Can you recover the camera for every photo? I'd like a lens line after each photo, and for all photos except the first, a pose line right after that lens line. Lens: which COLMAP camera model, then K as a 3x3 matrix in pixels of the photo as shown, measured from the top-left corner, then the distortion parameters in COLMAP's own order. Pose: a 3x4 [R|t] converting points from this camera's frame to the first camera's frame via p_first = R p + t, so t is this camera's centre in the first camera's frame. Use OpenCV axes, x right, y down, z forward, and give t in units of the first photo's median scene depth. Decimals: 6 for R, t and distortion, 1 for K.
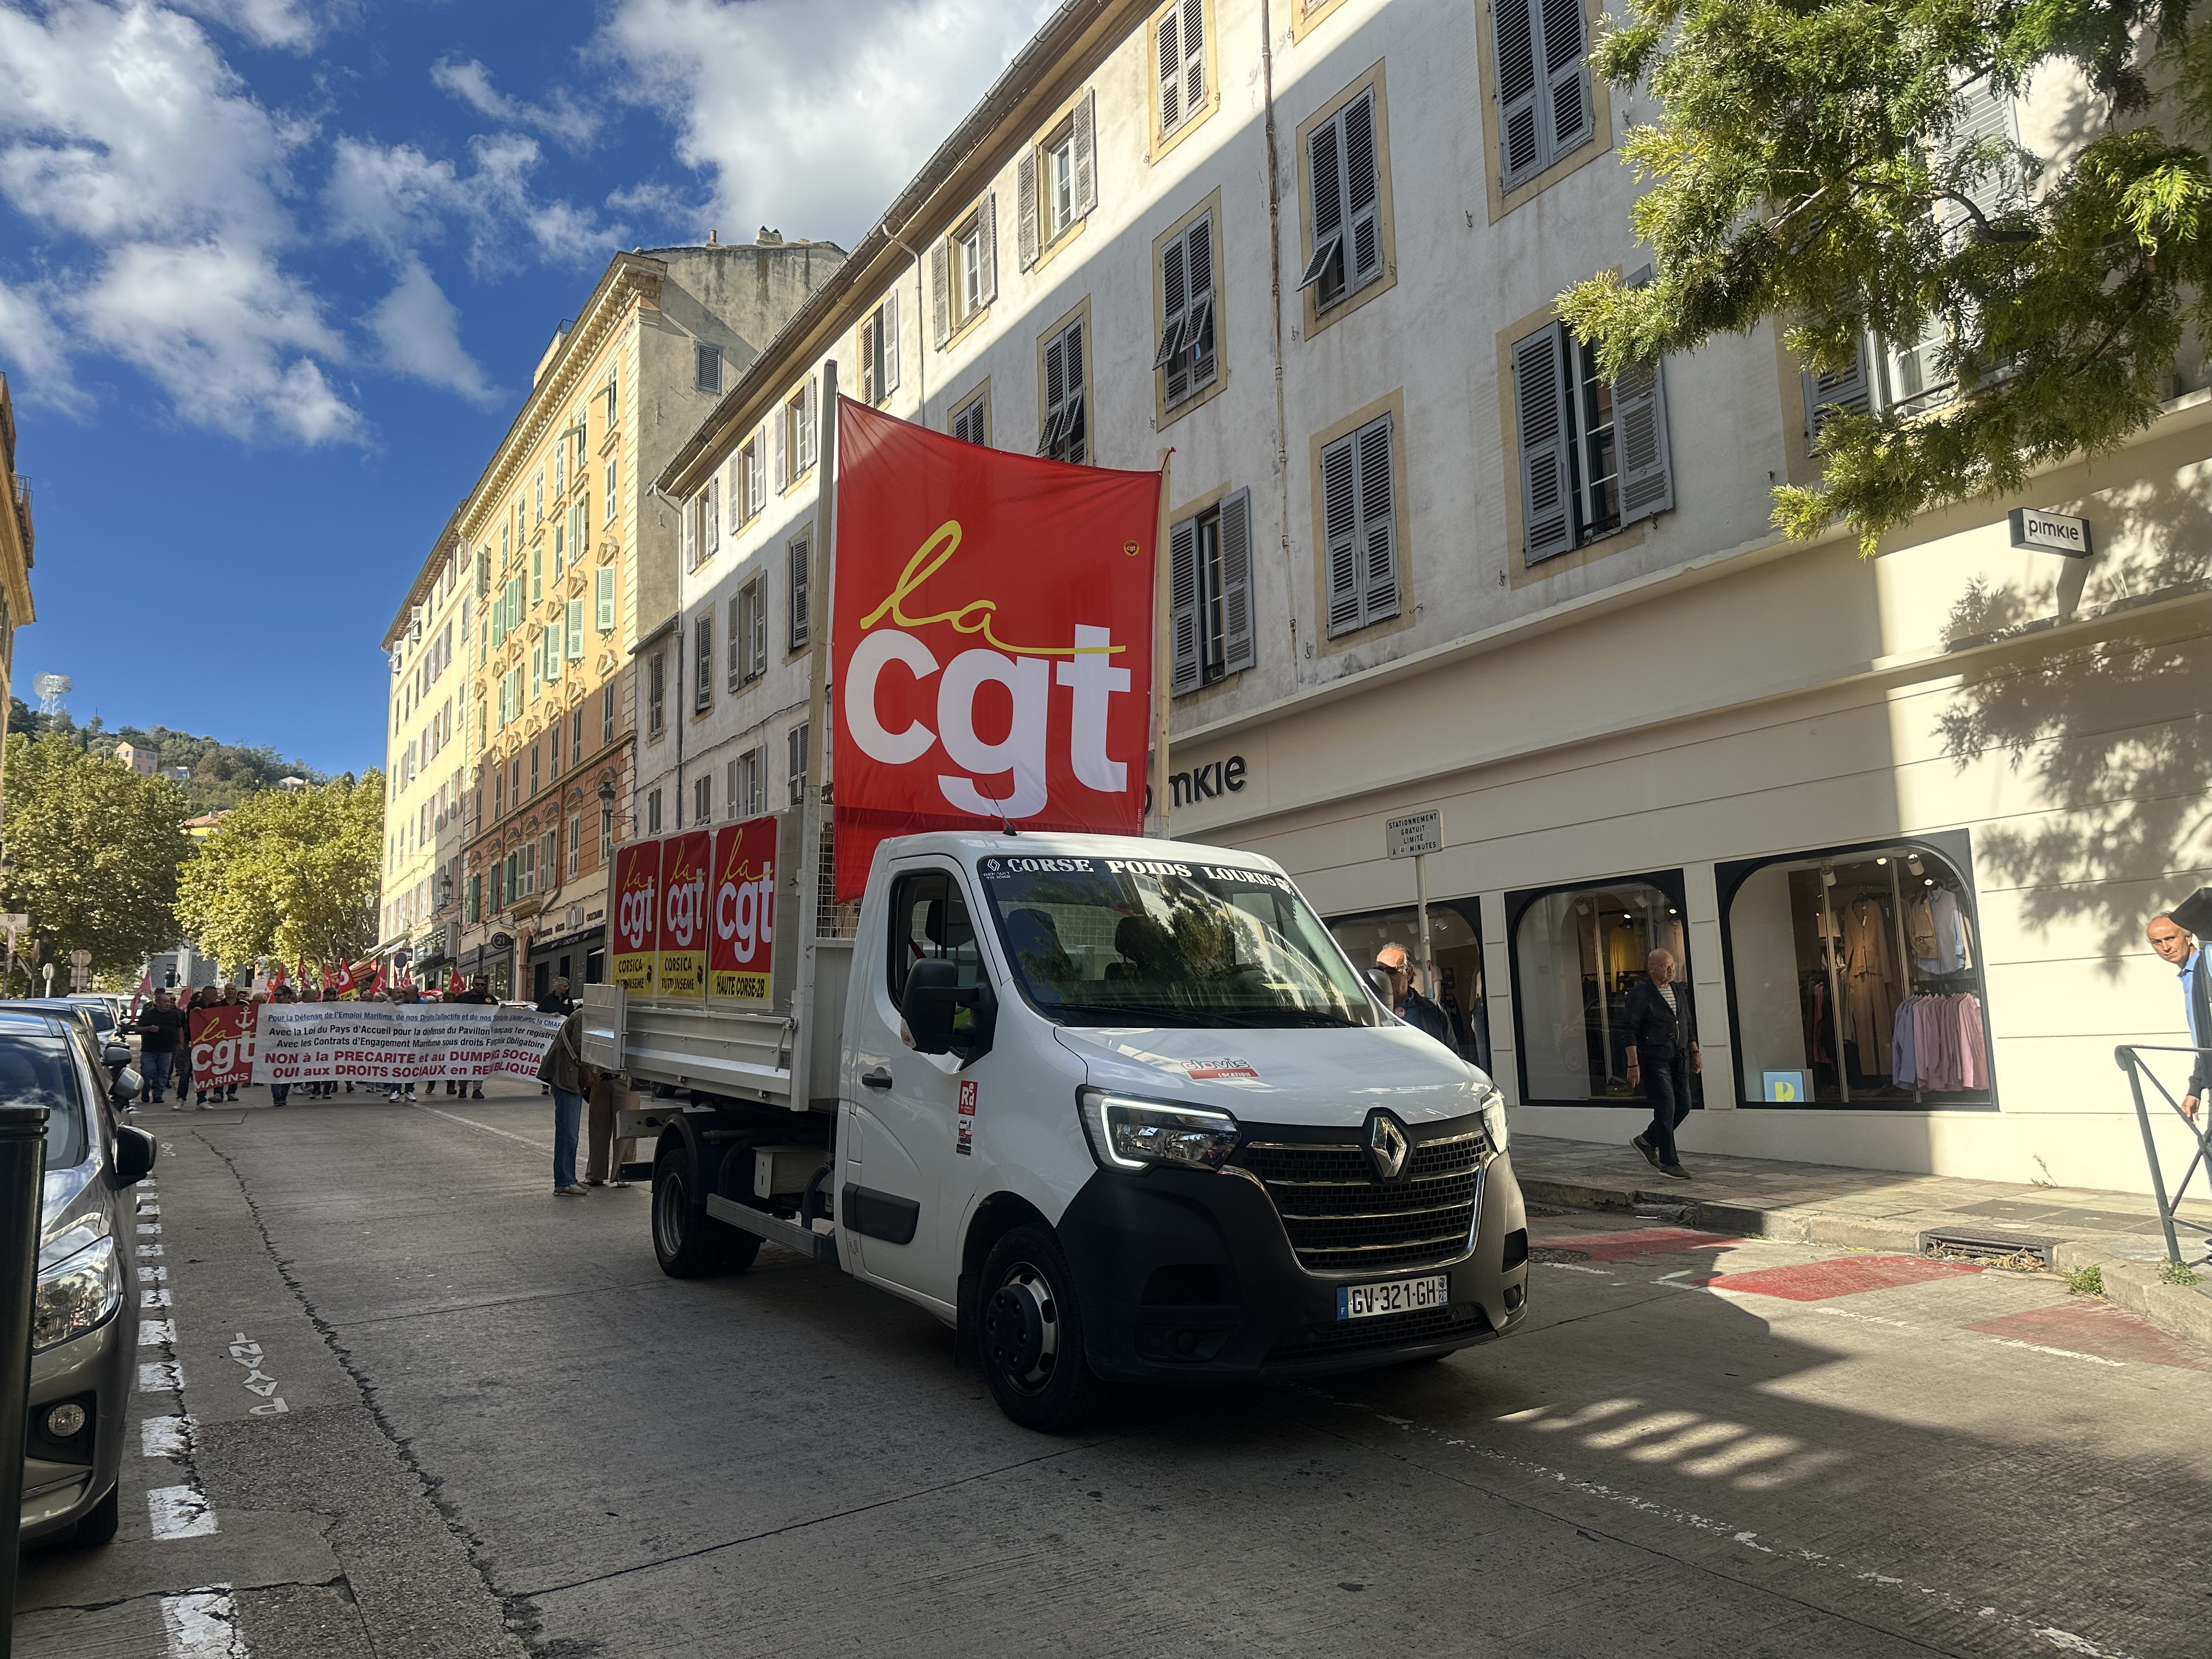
lens RADIAL K [[1562.1, 0, 1104.6], [0, 1562.1, 838.6], [0, 0, 1]] dist [-0.025372, -0.002978]
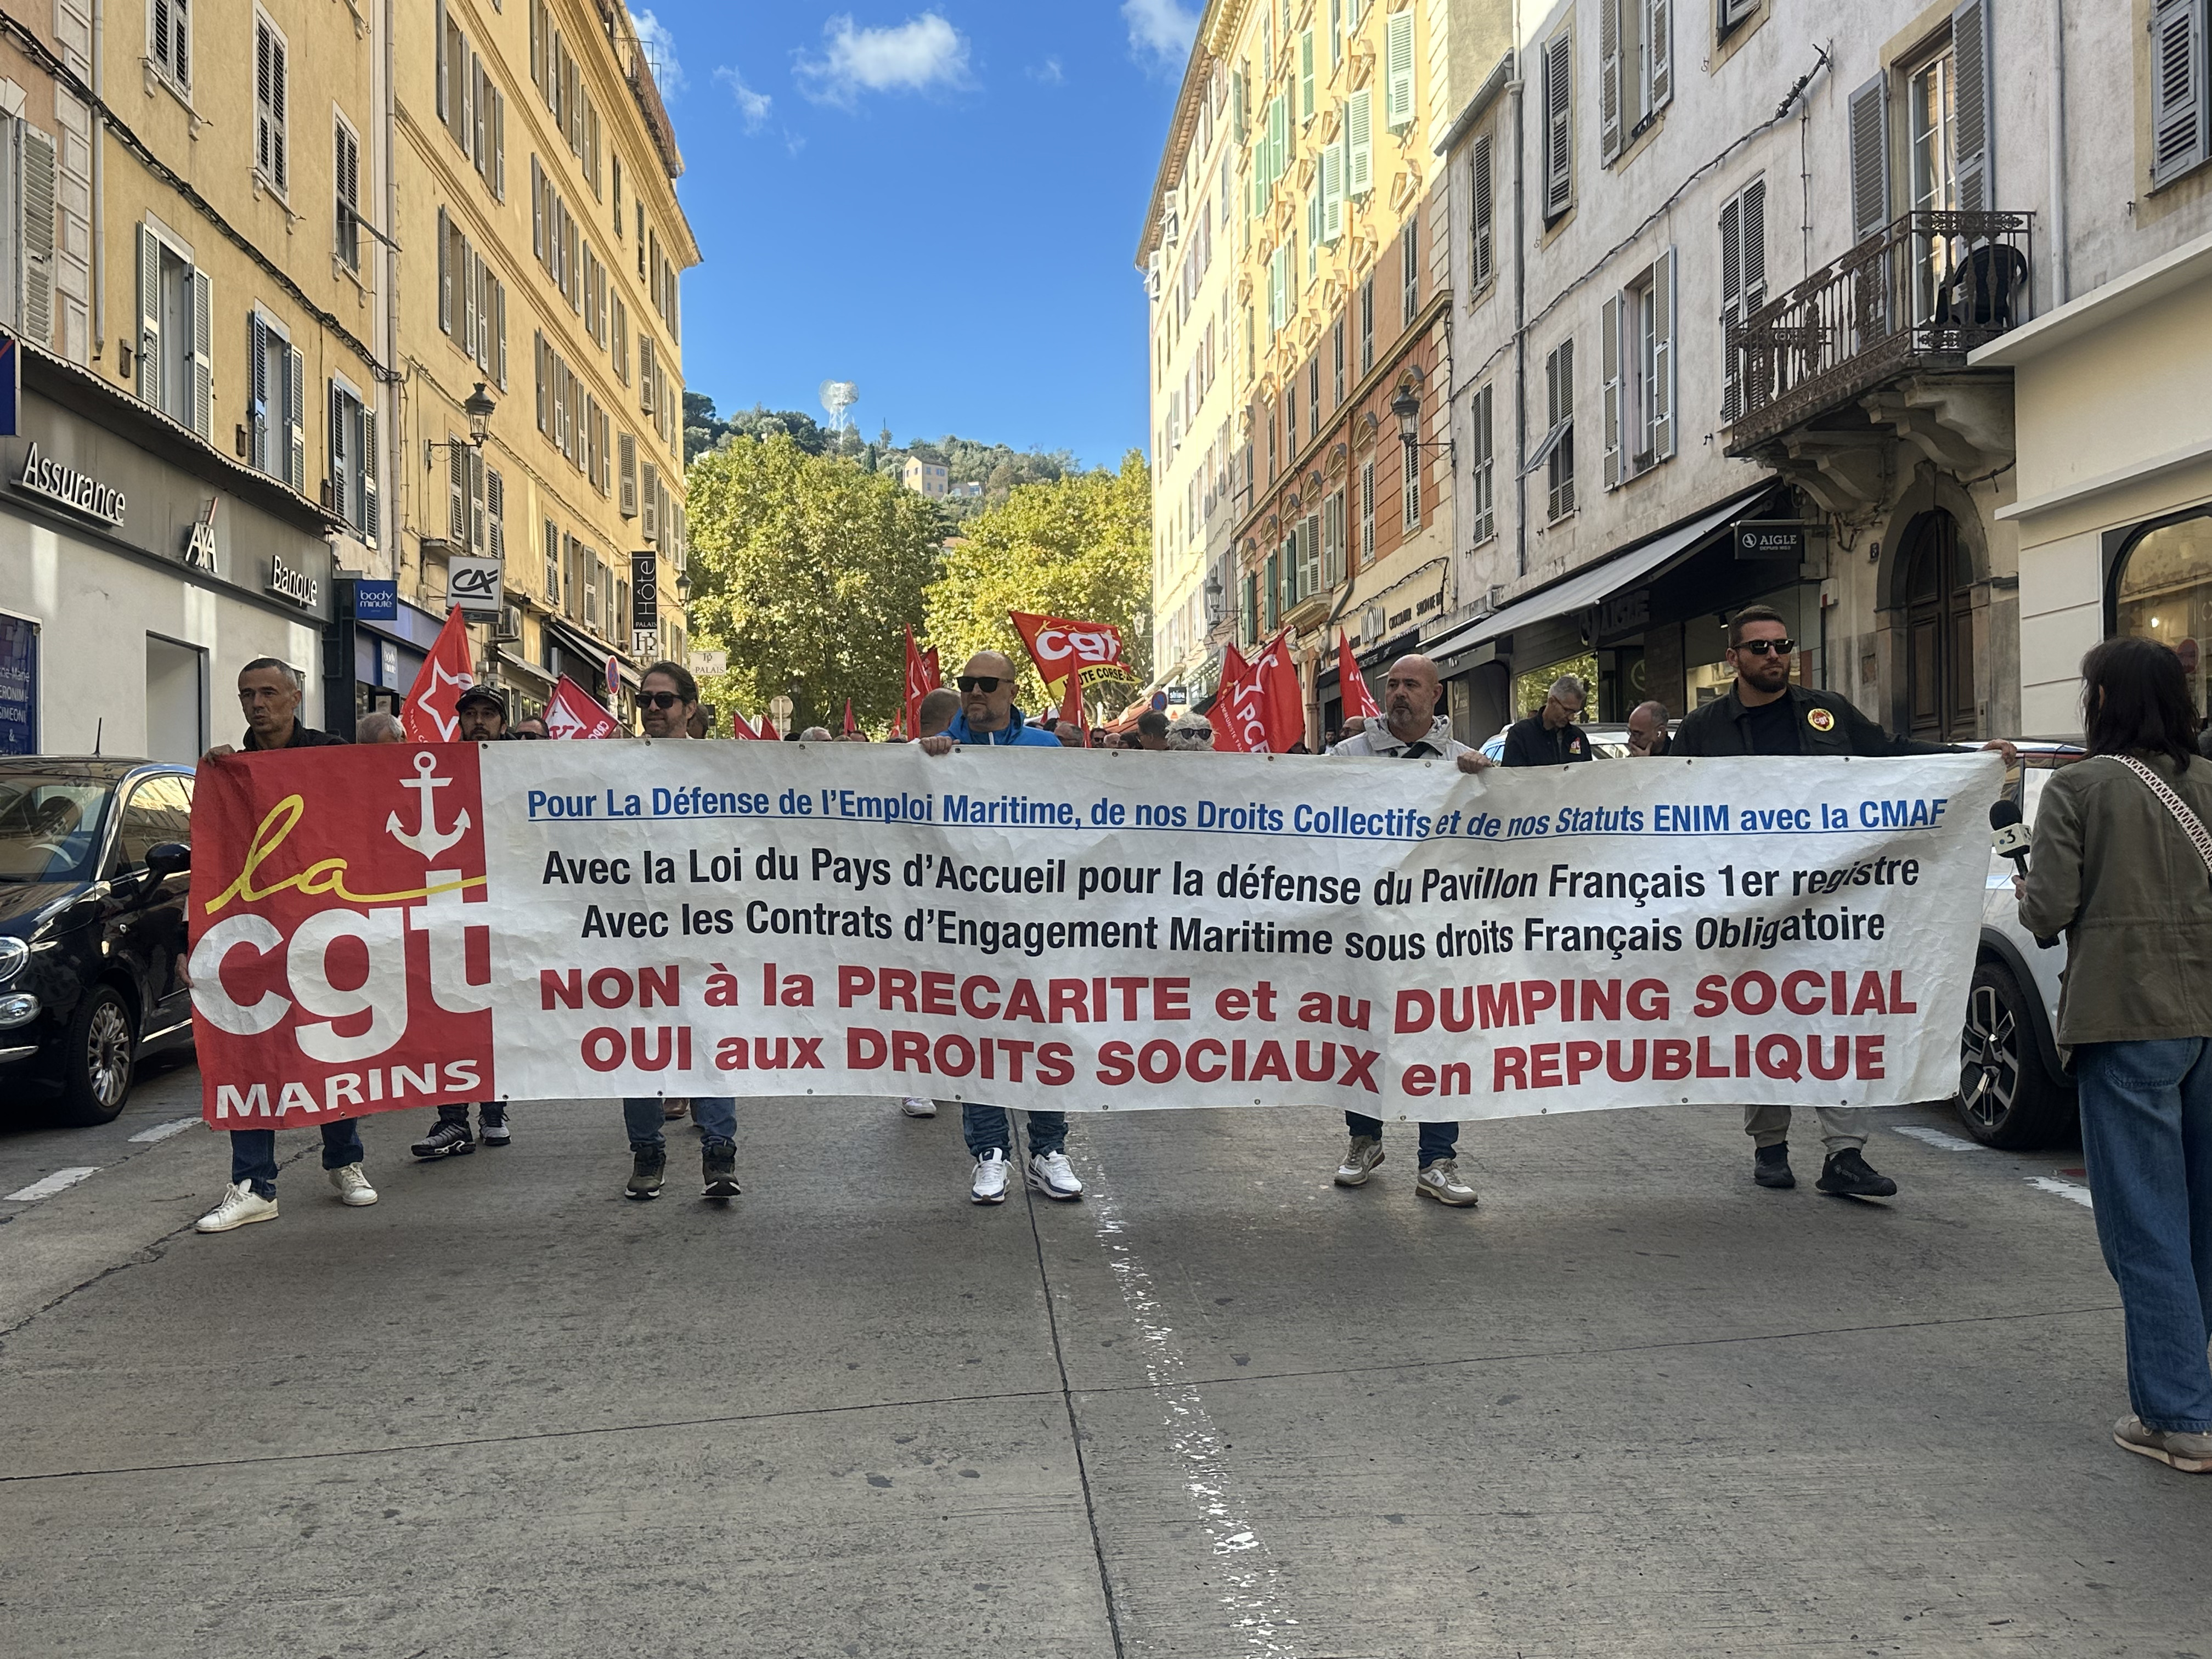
lens RADIAL K [[2131.1, 0, 1112.7], [0, 2131.1, 846.6], [0, 0, 1]] dist [0.074722, 0.000000]
pose [[0.887175, 0.018015, -0.461081, -0.030204], [0.047665, 0.990314, 0.130407, 0.019134], [0.458964, -0.137672, 0.877724, 0.159200]]
